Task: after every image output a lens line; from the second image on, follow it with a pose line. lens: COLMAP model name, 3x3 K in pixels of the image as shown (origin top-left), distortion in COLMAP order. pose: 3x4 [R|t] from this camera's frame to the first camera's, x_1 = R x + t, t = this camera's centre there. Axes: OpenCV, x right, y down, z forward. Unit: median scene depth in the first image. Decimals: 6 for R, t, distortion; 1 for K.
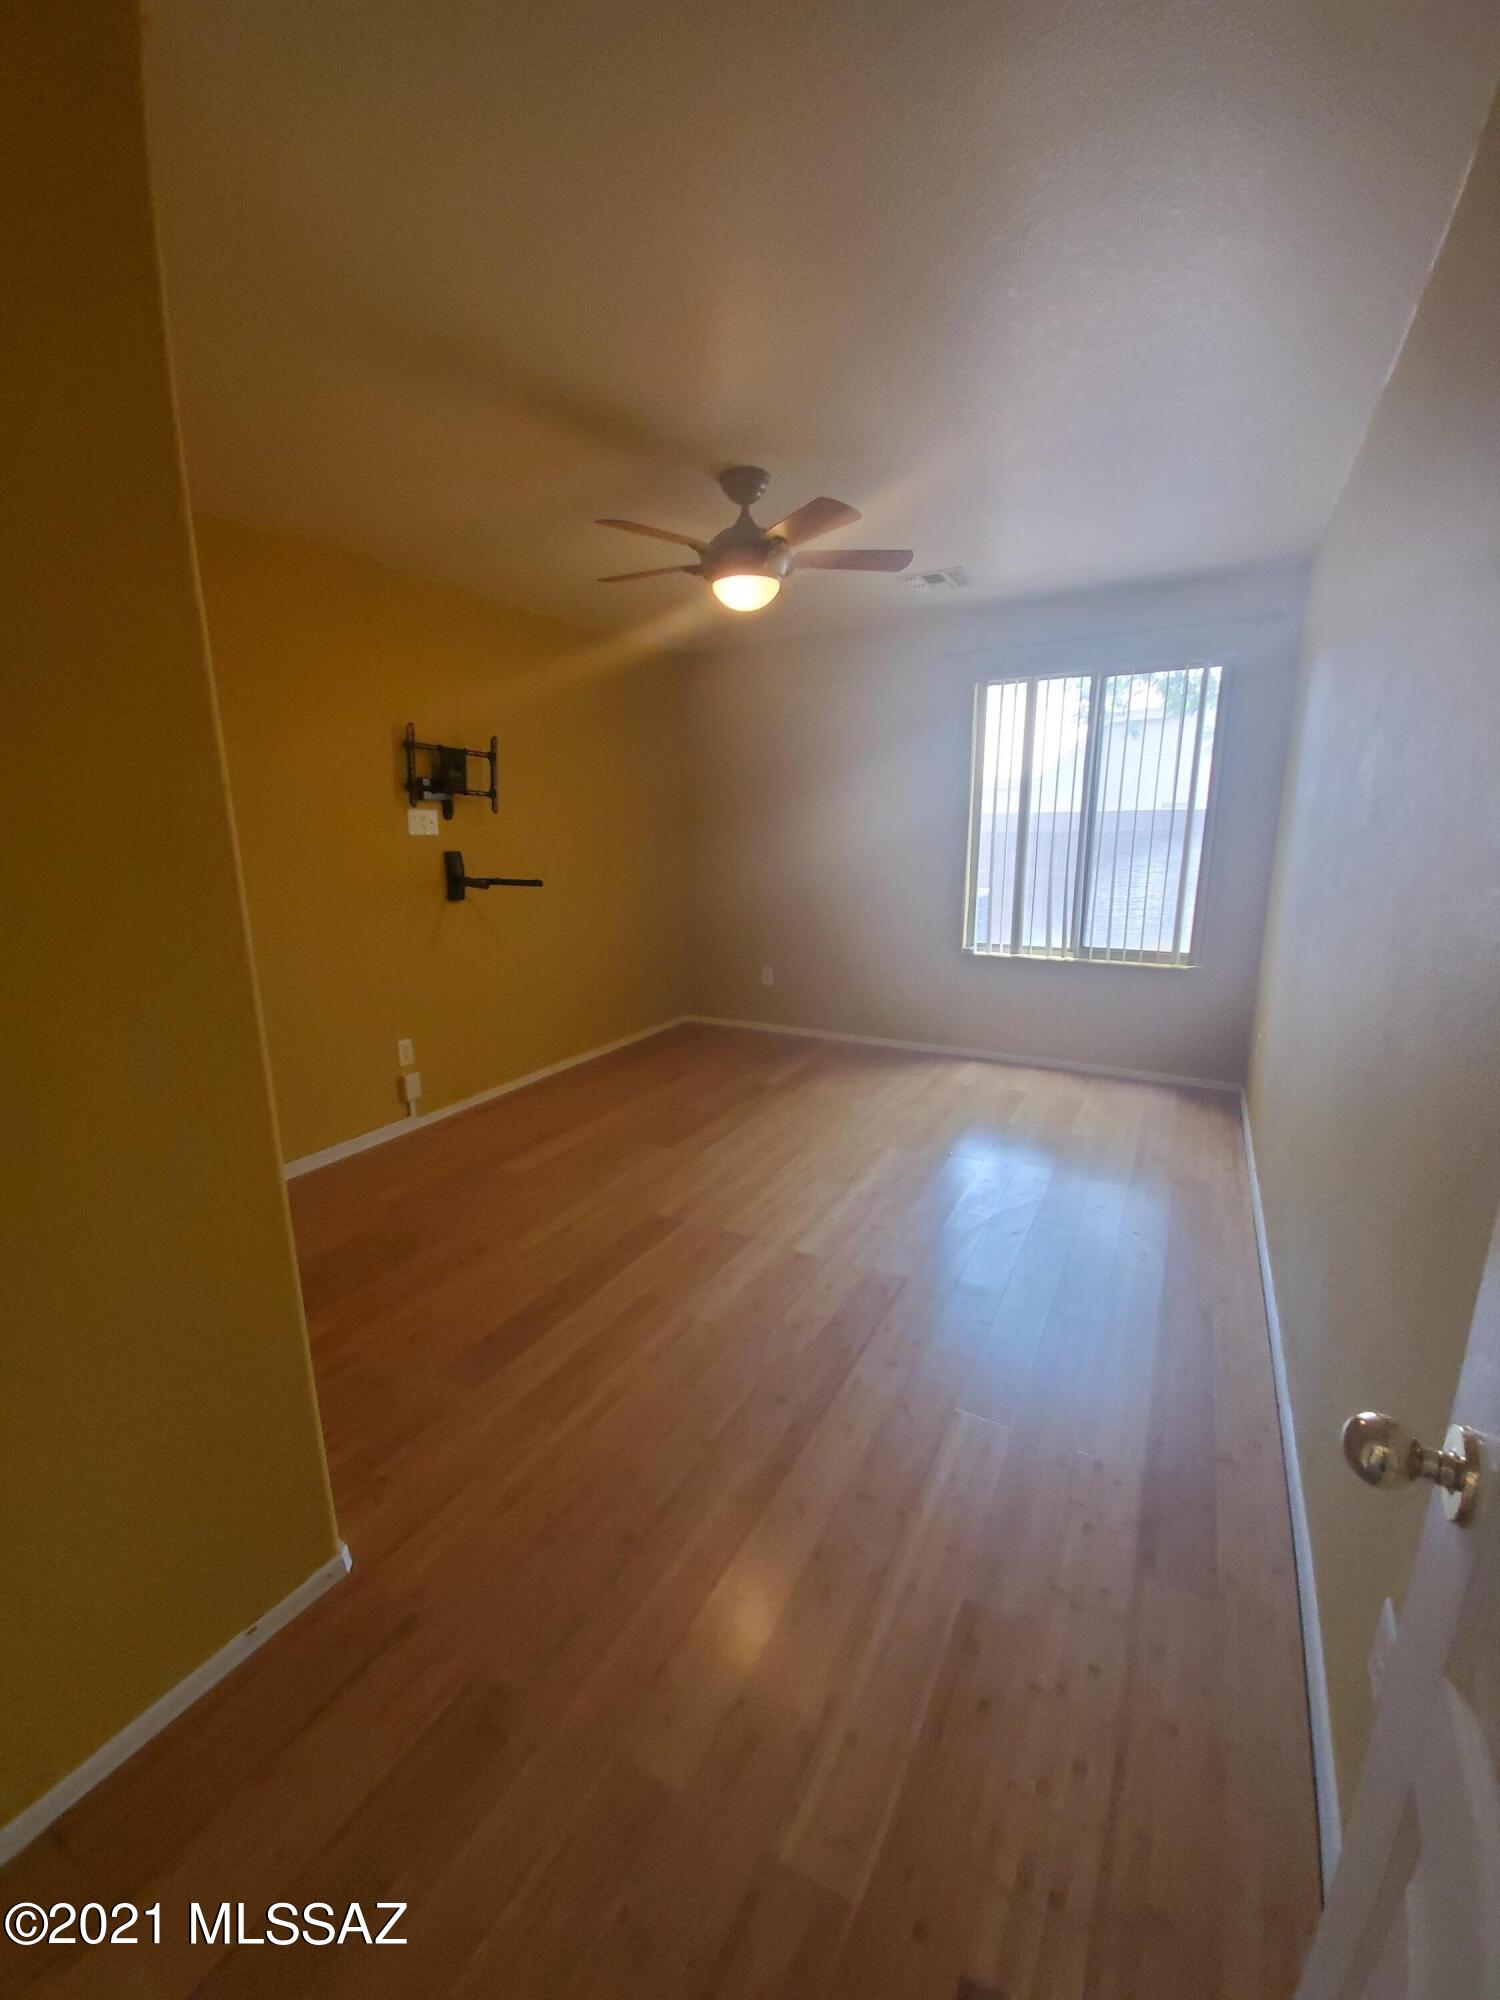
lens RADIAL K [[802.3, 0, 751.3], [0, 802.3, 988.9], [0, 0, 1]] dist [-0.005724, -0.006445]
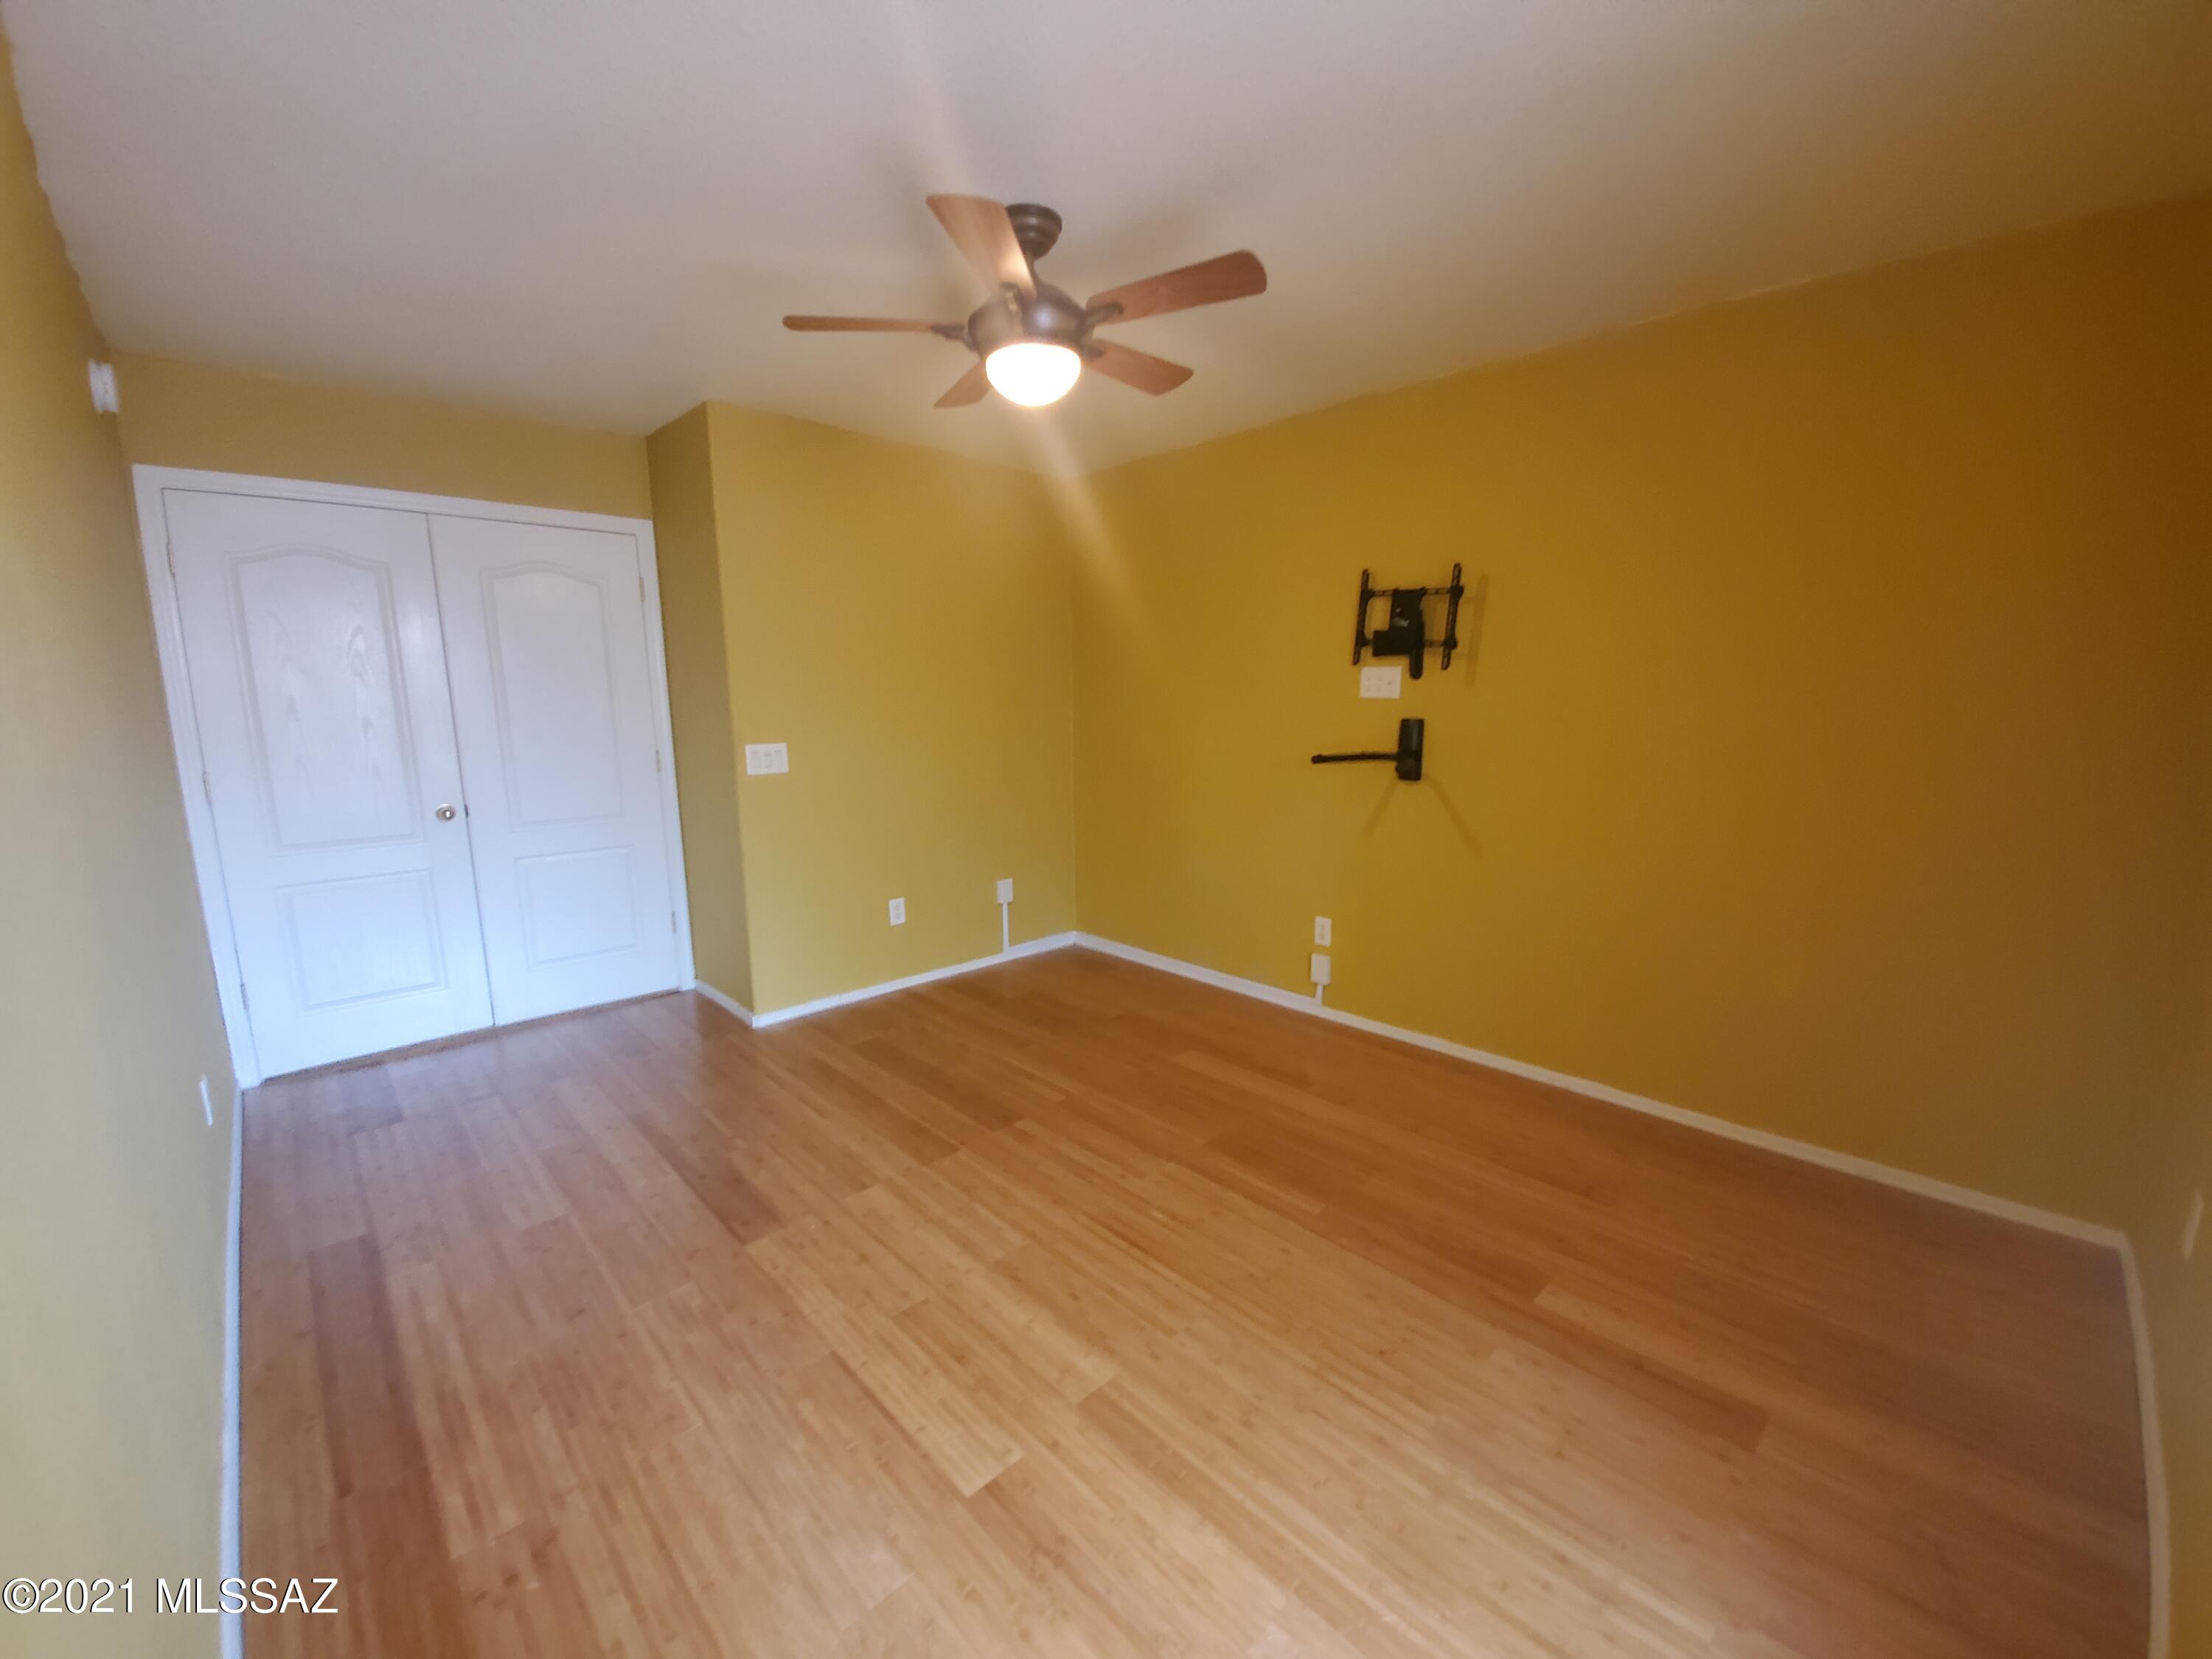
lens RADIAL K [[887.4, 0, 1104.1], [0, 887.4, 848.6], [0, 0, 1]] dist [-0.005724, -0.006445]
pose [[-0.308753, 0.179439, -0.934063, 0.585259], [-0.181296, 0.952936, 0.242992, -0.215074], [0.933704, 0.244367, -0.261690, 1.012652]]
